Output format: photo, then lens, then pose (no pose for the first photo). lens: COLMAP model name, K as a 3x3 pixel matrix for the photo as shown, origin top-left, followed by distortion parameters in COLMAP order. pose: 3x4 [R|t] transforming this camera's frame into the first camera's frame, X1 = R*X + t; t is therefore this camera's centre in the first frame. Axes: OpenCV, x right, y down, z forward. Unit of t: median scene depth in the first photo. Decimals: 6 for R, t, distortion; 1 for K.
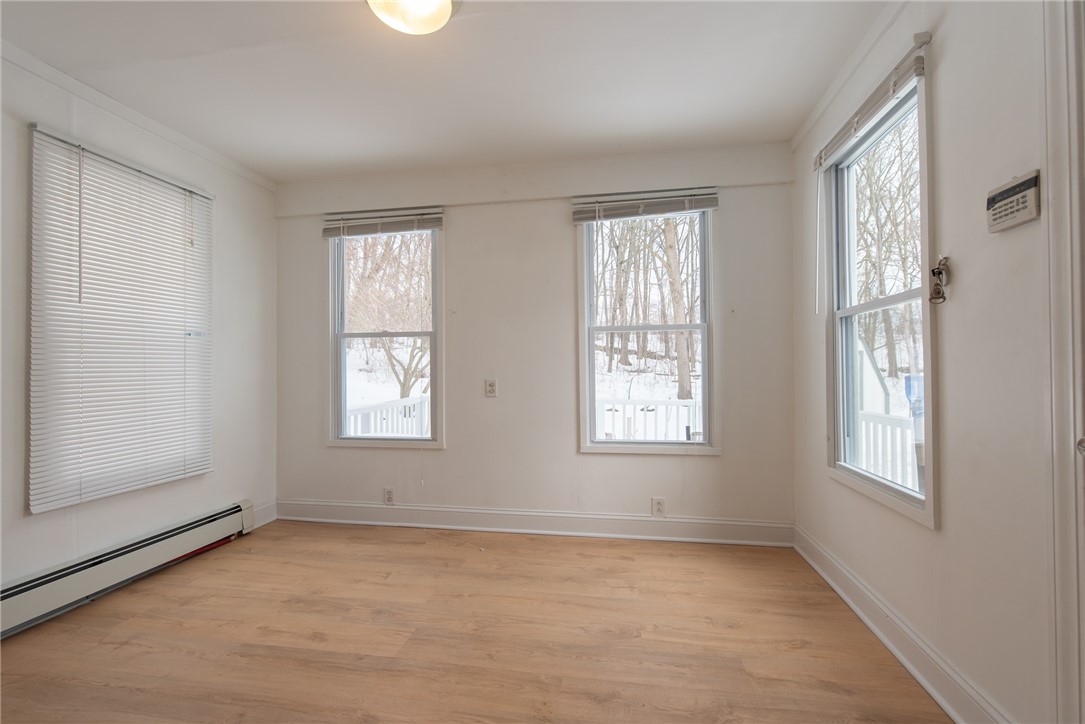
lens RADIAL K [[466.3, 0, 536.1], [0, 466.3, 360.4], [0, 0, 1]] dist [-0.000230, -0.000674]
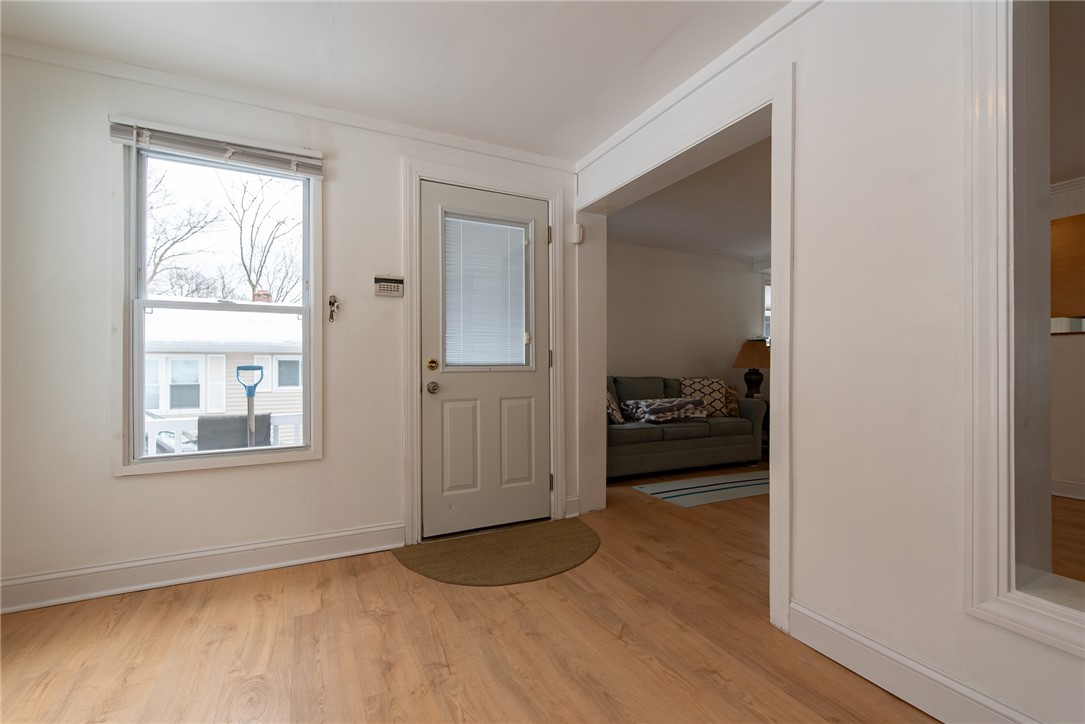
lens RADIAL K [[466.3, 0, 538.1], [0, 466.3, 364.3], [0, 0, 1]] dist [-0.000230, -0.000674]
pose [[-0.584422, 0.009307, 0.811396, -0.805567], [-0.007262, 0.999834, -0.016699, 0.045862], [-0.811417, -0.015652, -0.584258, 1.169916]]
